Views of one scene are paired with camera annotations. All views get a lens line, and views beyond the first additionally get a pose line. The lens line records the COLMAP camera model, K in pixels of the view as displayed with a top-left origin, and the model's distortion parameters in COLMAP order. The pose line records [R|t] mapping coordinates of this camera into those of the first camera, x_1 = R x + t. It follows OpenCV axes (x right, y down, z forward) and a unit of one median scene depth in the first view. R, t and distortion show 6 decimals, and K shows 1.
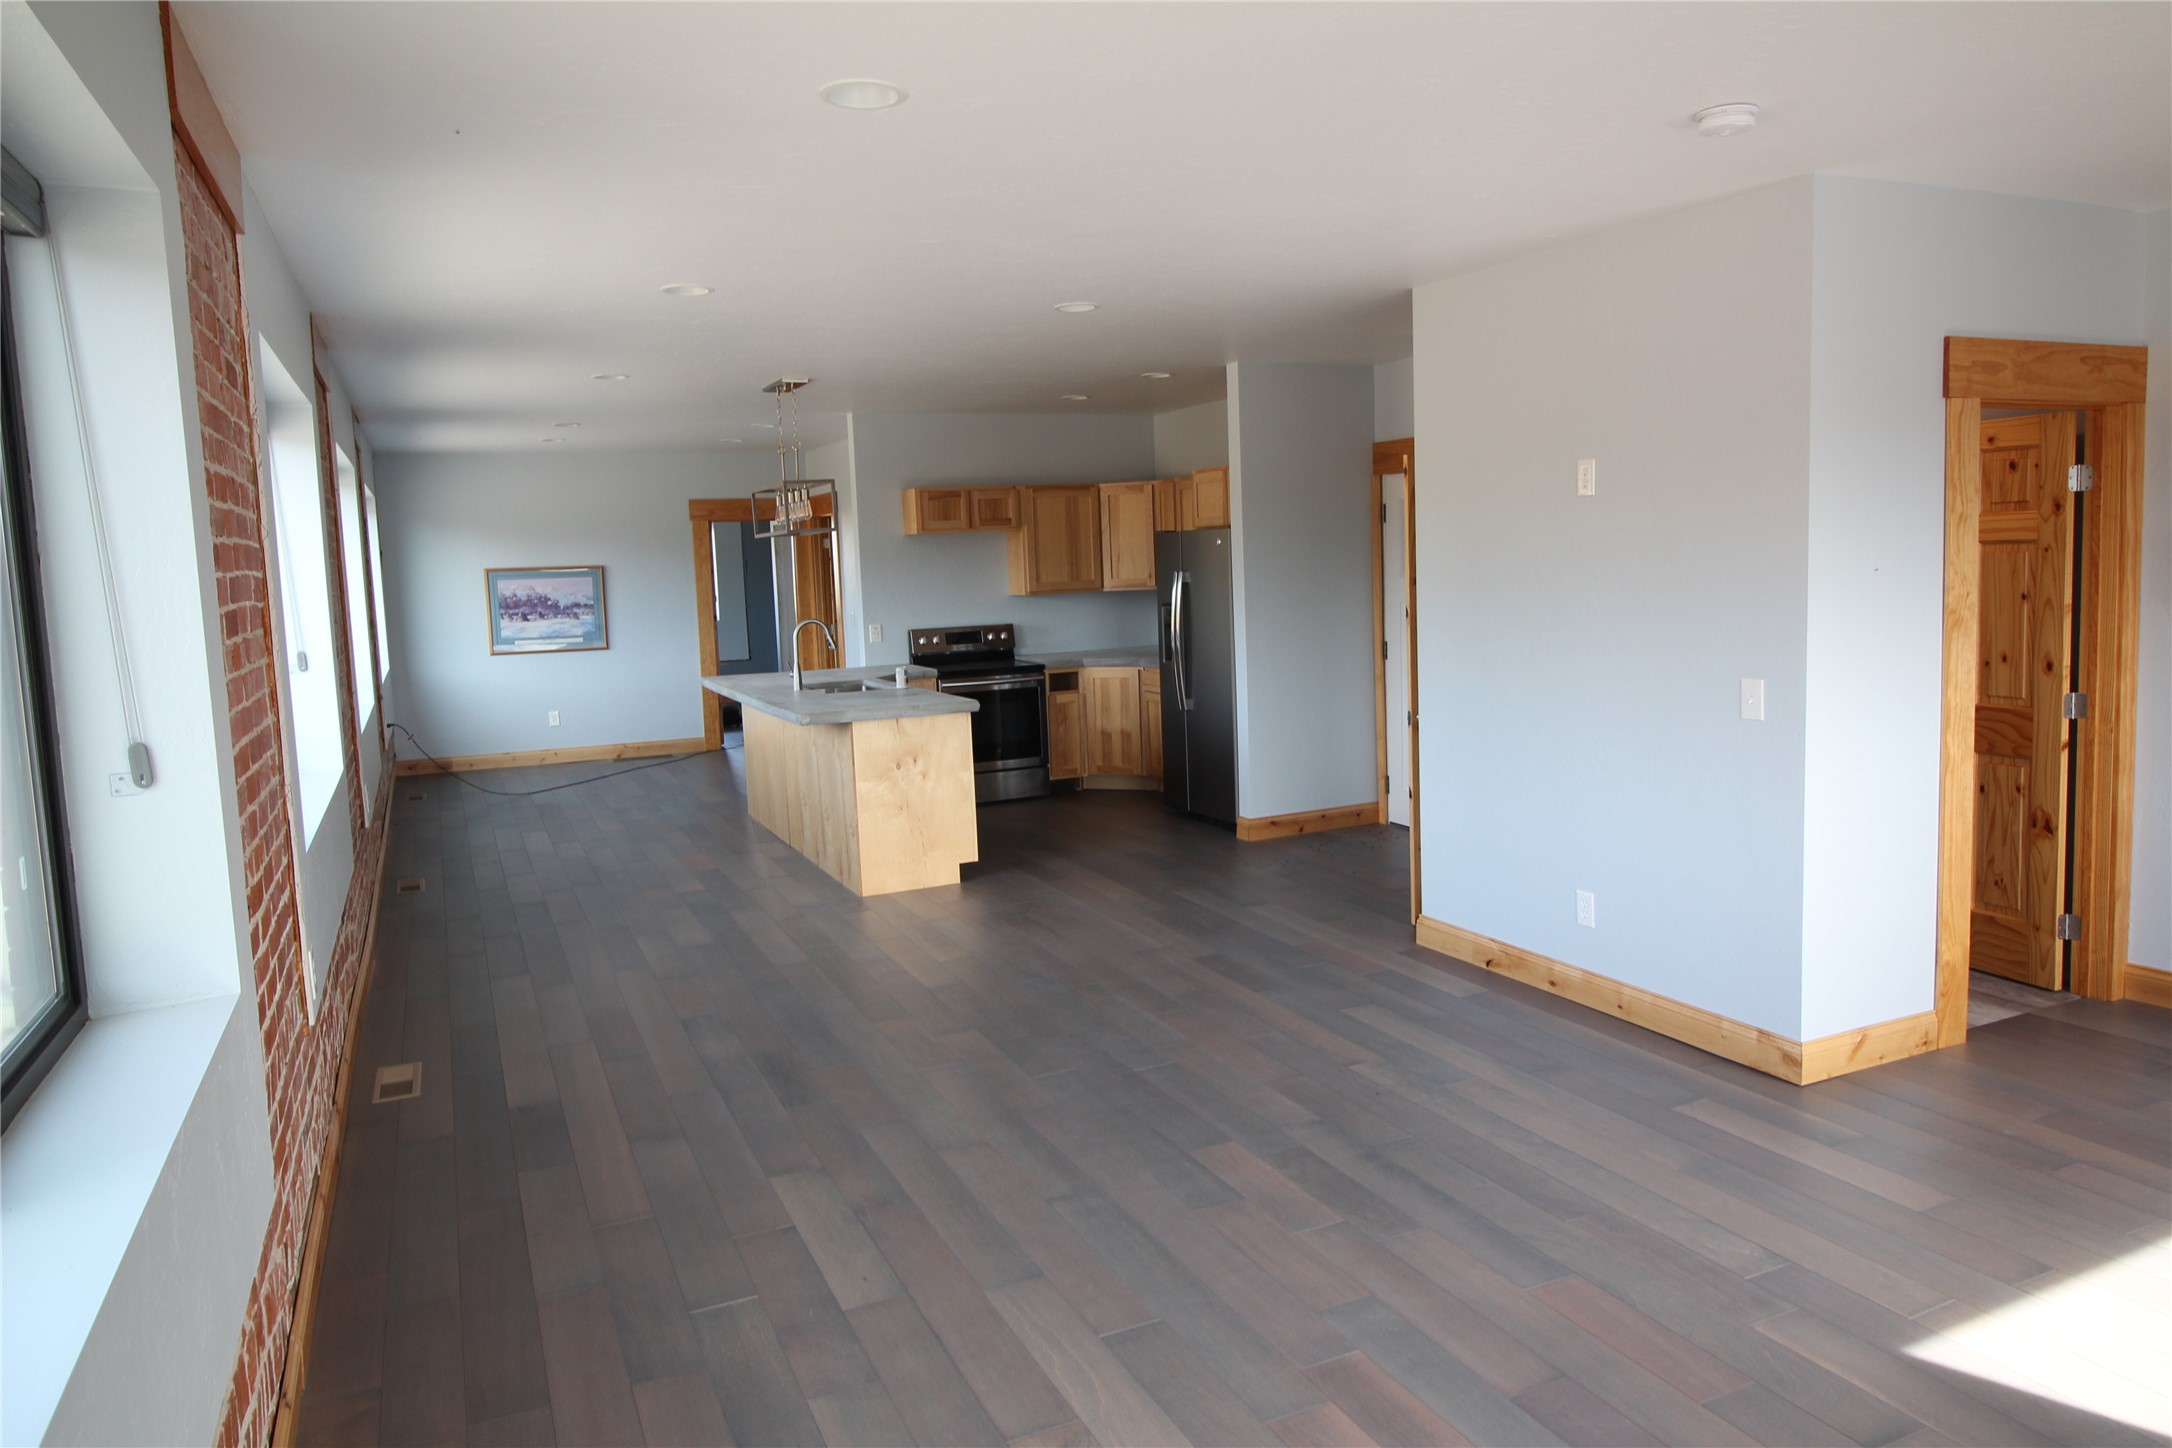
lens RADIAL K [[1387.4, 0, 1080.7], [0, 1387.4, 719.6], [0, 0, 1]] dist [-0.001495, -0.000179]
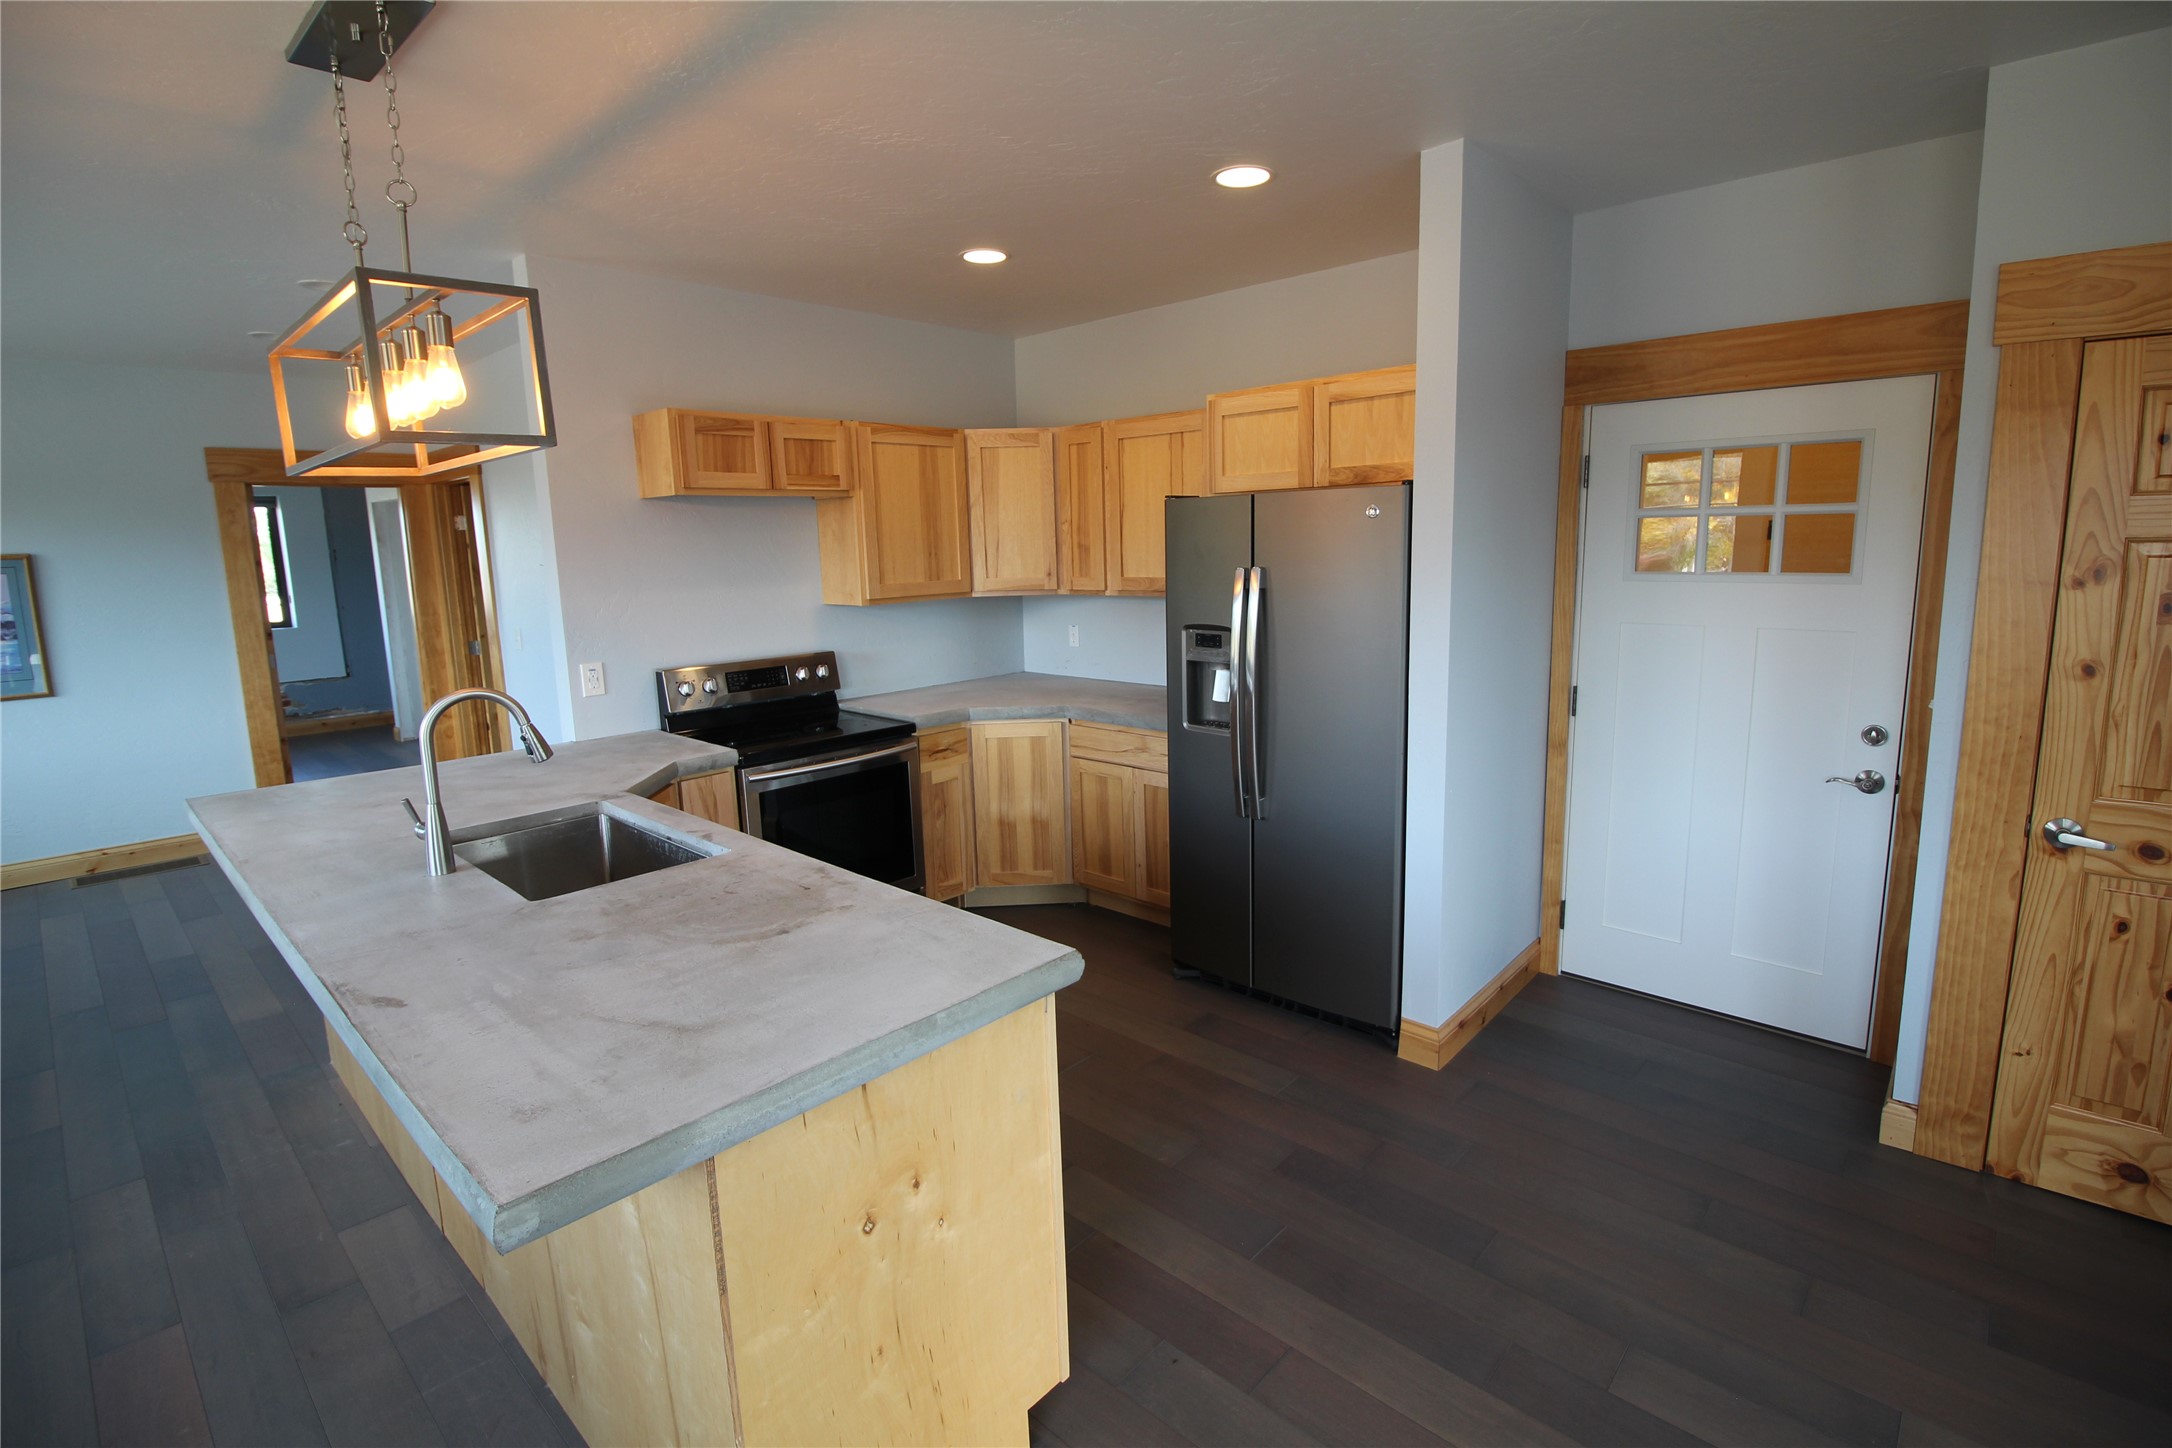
lens RADIAL K [[1014.9, 0, 1108.5], [0, 1014.9, 707.6], [0, 0, 1]] dist [-0.015098, -0.001976]
pose [[0.921015, -0.048851, 0.386452, -0.114900], [0.035936, 0.998530, 0.040579, -0.059839], [-0.387866, -0.023487, 0.921416, 0.554204]]
